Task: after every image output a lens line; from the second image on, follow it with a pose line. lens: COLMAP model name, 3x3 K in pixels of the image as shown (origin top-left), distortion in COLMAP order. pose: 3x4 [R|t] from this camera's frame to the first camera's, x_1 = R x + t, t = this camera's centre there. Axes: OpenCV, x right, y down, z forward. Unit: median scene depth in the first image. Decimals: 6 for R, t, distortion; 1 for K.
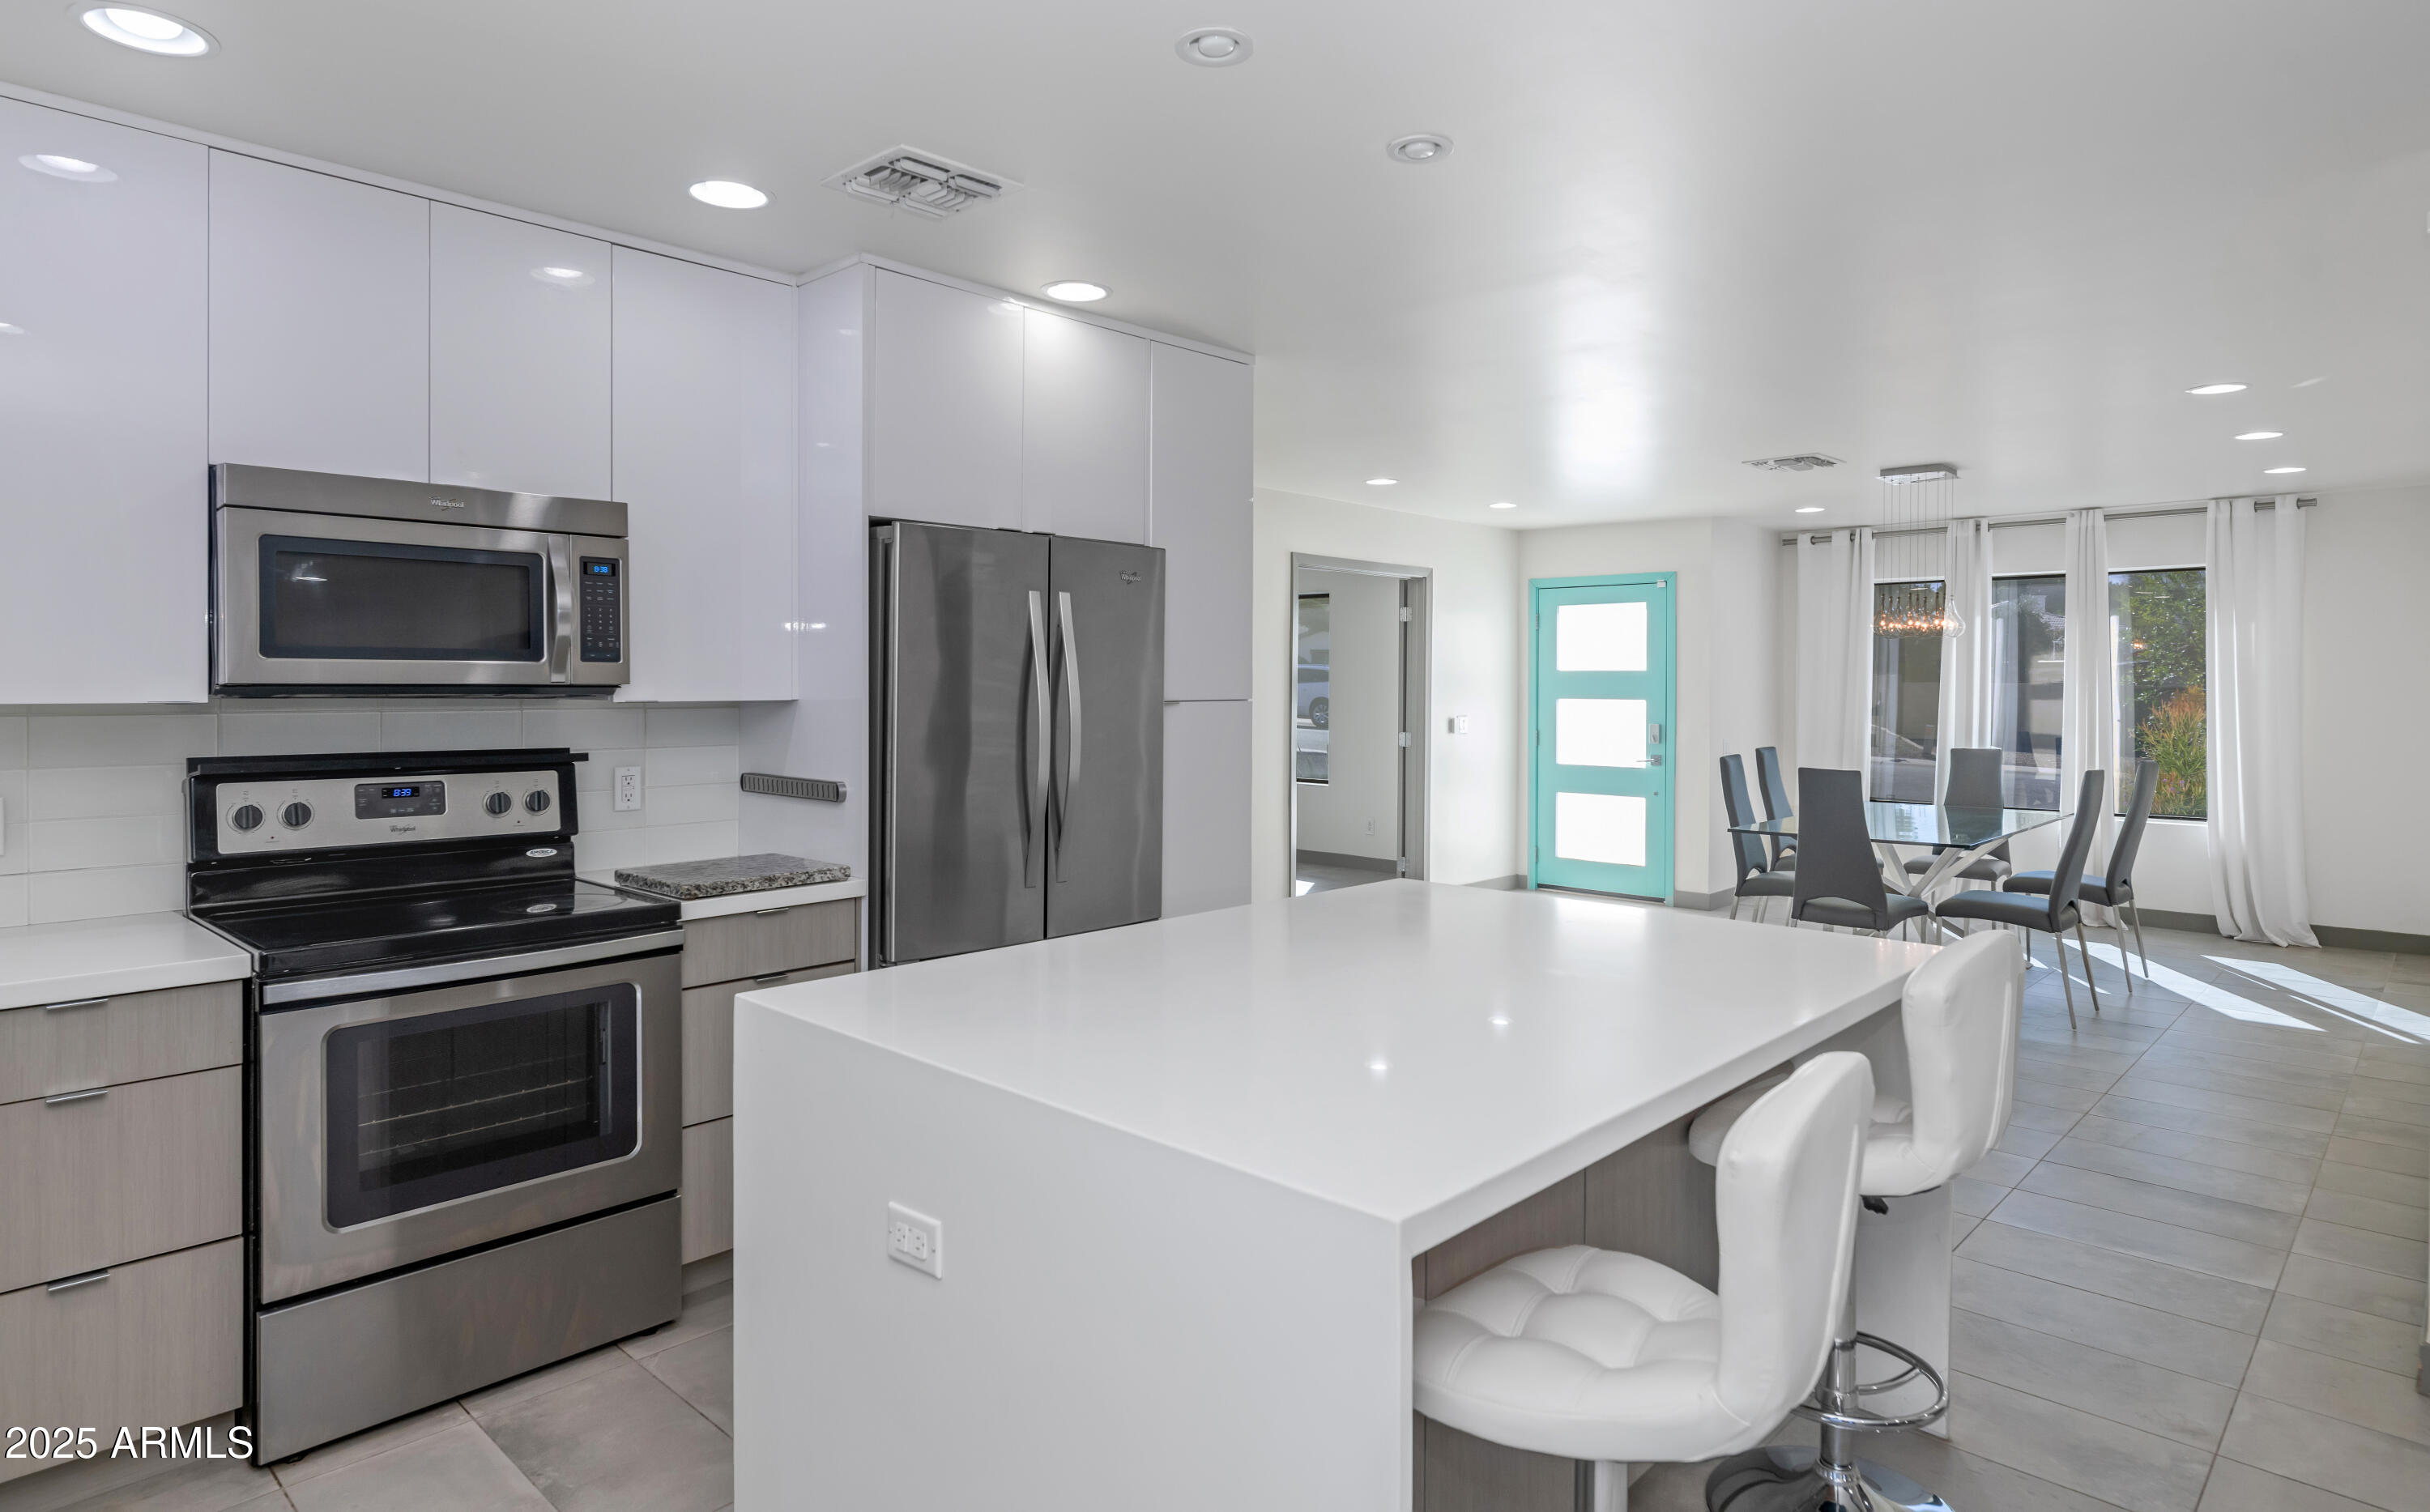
lens RADIAL K [[1363.5, 0, 1211.1], [0, 1363.5, 703.9], [0, 0, 1]] dist [0.004053, -0.000539]
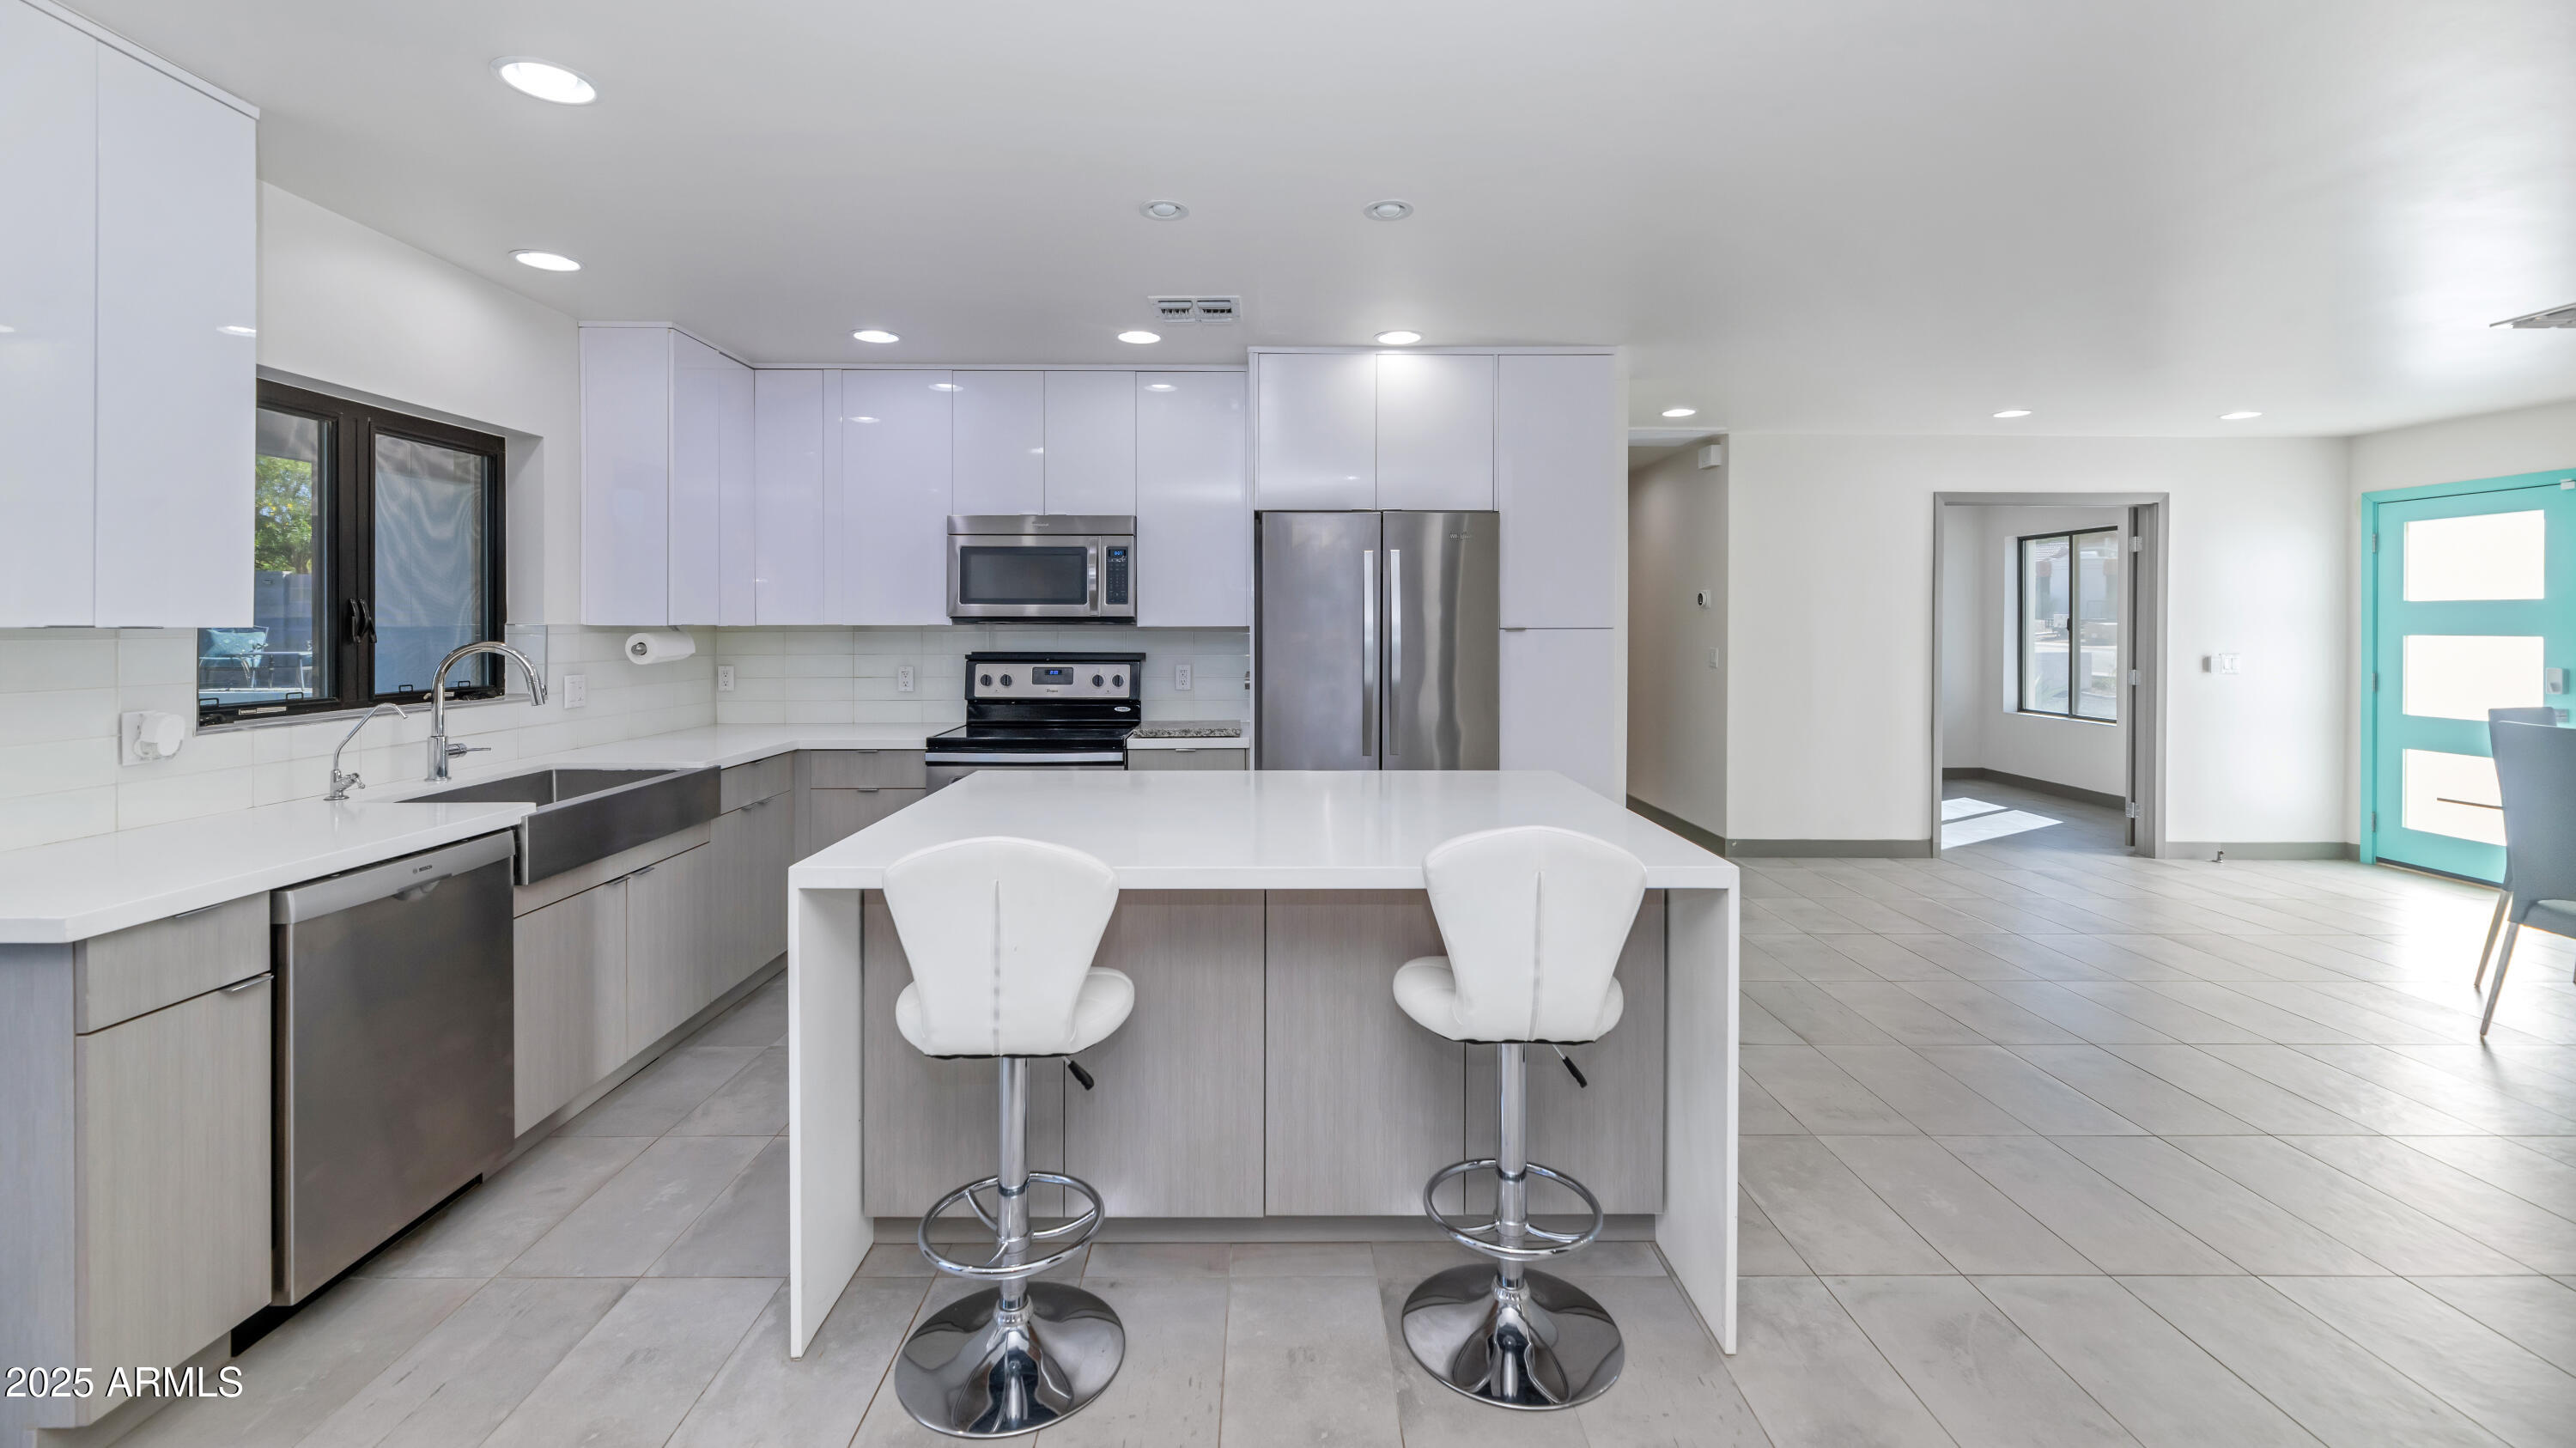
lens RADIAL K [[1066.0, 0, 1276.5], [0, 1066.0, 625.9], [0, 0, 1]] dist [0.000181, 0.000104]
pose [[0.687467, -0.001791, -0.726214, 0.694535], [-0.009325, 0.999893, -0.011294, 0.011880], [0.726156, 0.014536, 0.687376, 0.169674]]
